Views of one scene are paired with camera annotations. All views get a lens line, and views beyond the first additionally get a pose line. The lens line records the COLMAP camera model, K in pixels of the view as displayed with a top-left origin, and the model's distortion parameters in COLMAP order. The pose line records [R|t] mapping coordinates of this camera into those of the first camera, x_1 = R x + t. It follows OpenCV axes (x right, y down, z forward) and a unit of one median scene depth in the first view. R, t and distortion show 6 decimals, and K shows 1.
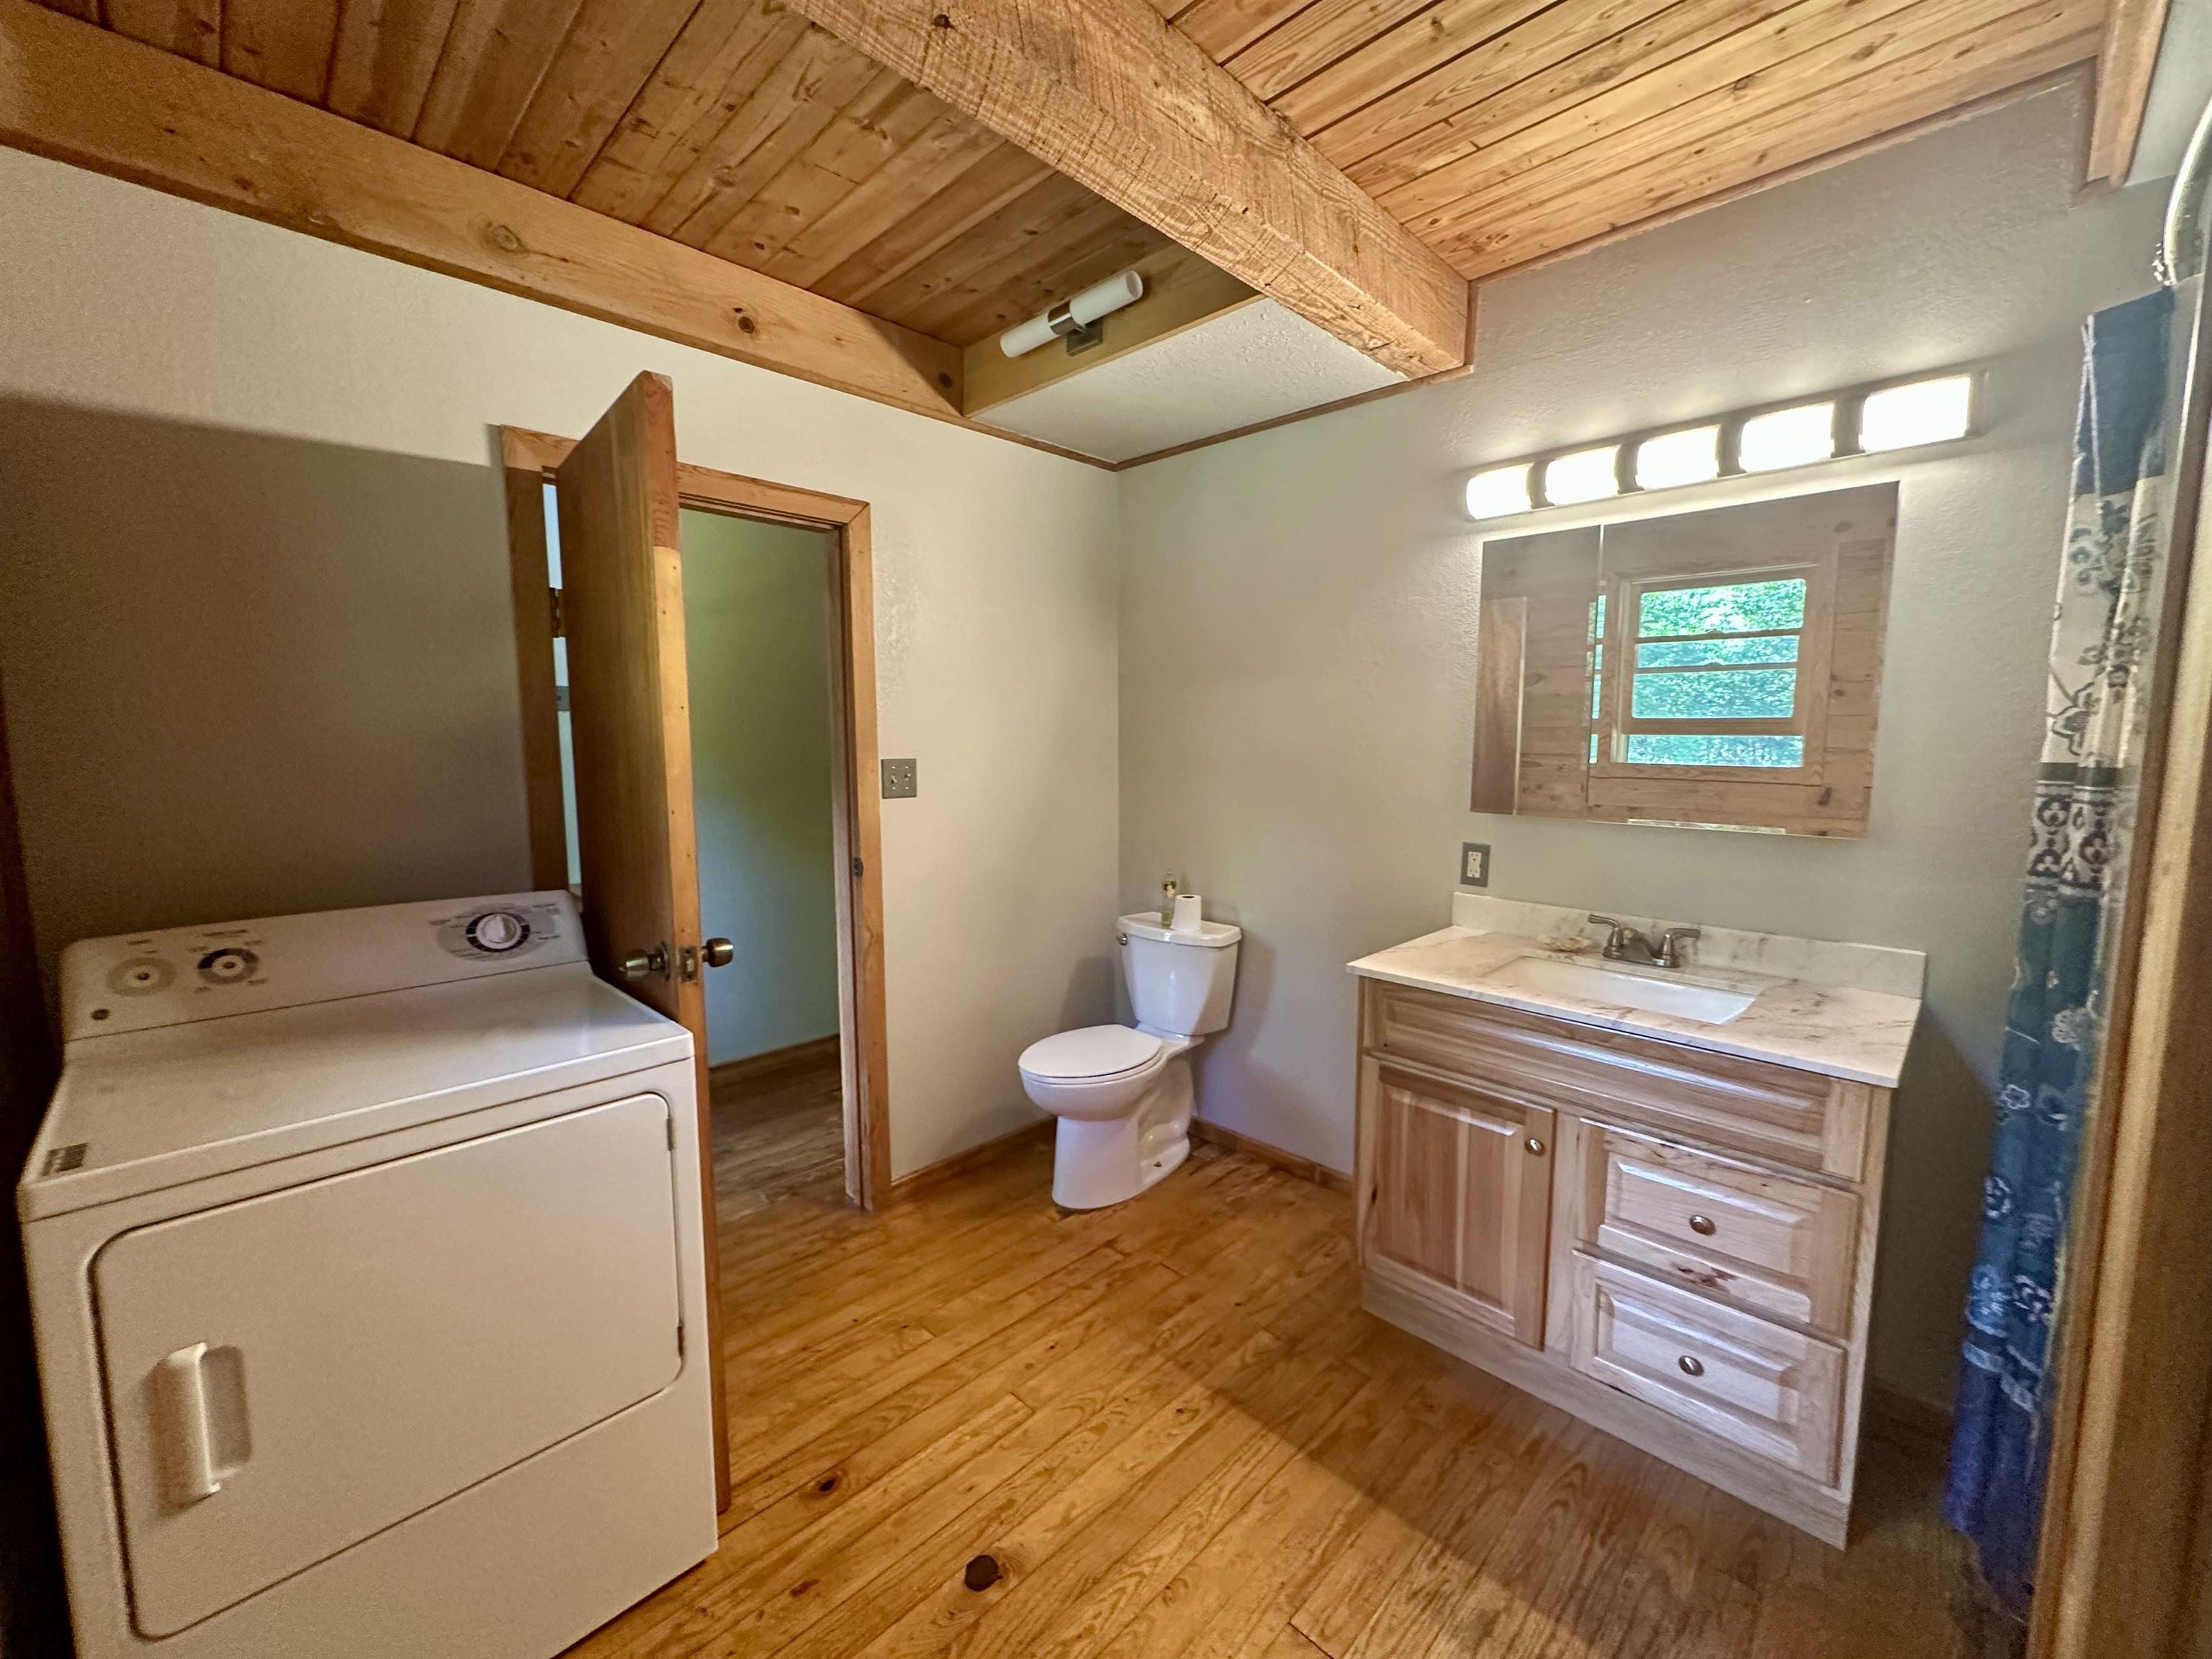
lens RADIAL K [[883.0, 0, 1104.9], [0, 883.0, 828.6], [0, 0, 1]] dist [-0.003494, -0.000331]
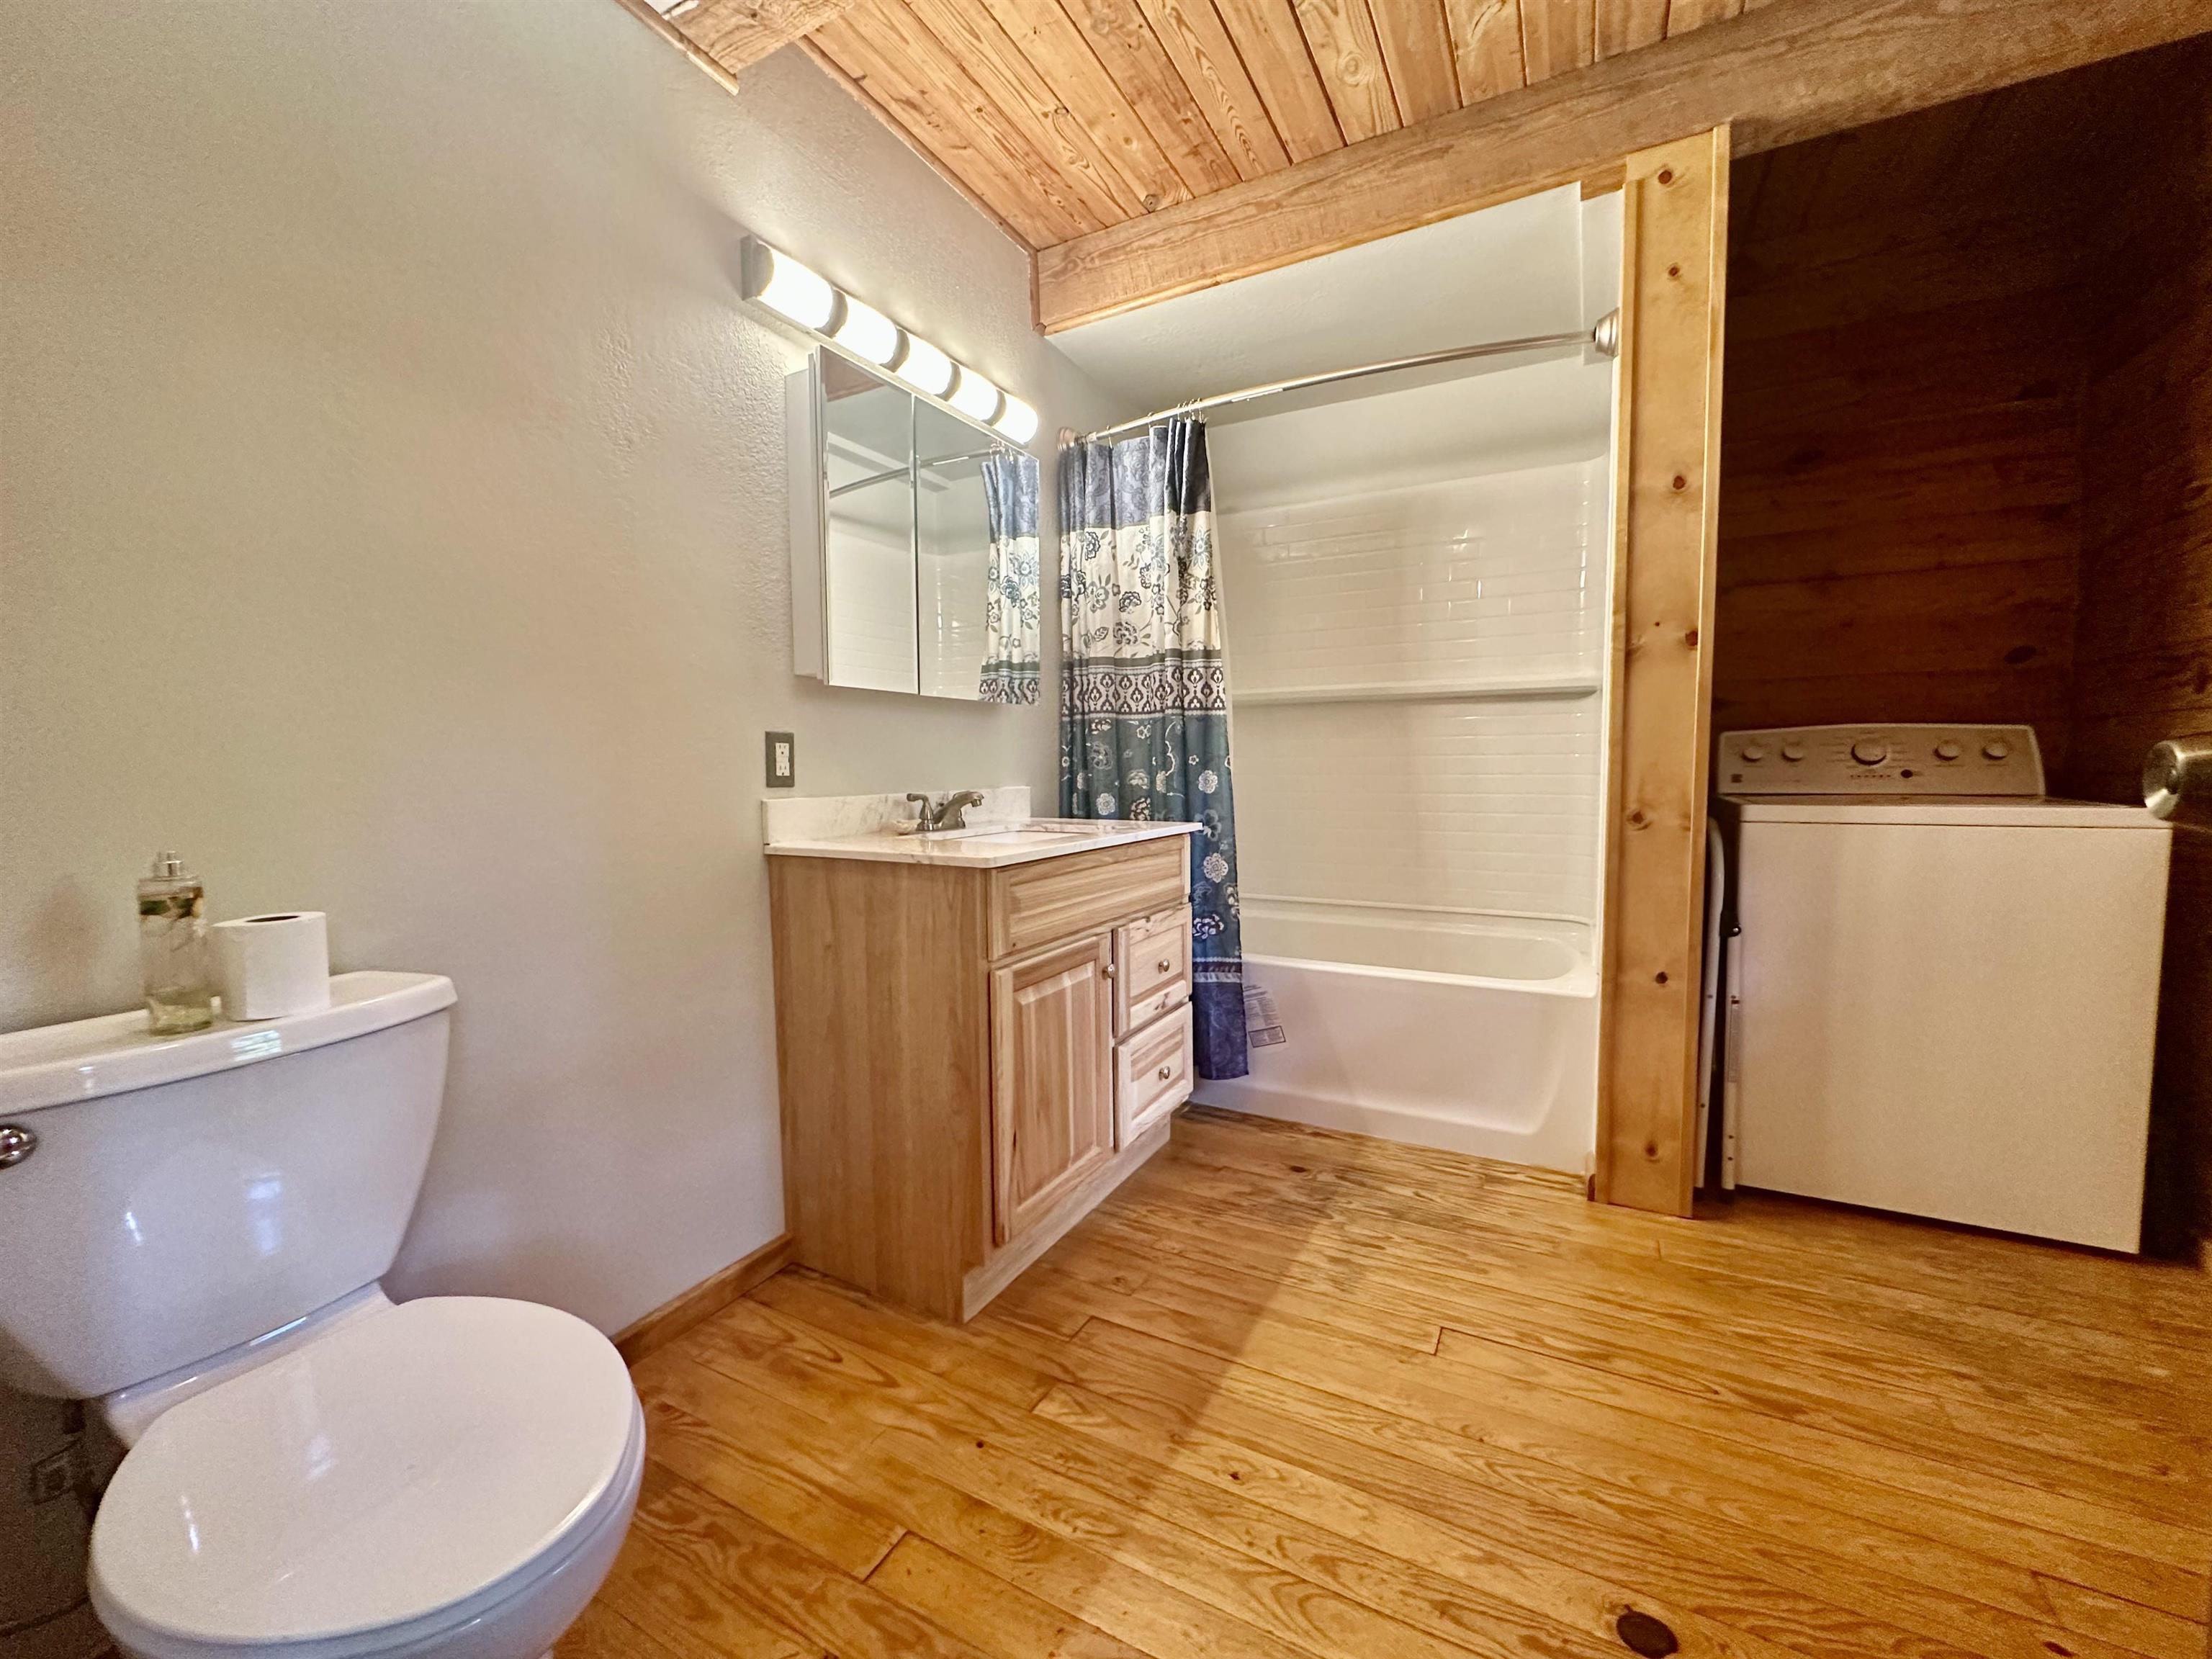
lens RADIAL K [[883.0, 0, 1105.3], [0, 883.0, 825.8], [0, 0, 1]] dist [-0.003494, -0.000331]
pose [[-0.285513, -0.062999, 0.956302, -0.503085], [0.113697, 0.988564, 0.099070, 0.066862], [-0.951607, 0.137015, -0.275085, 1.175606]]
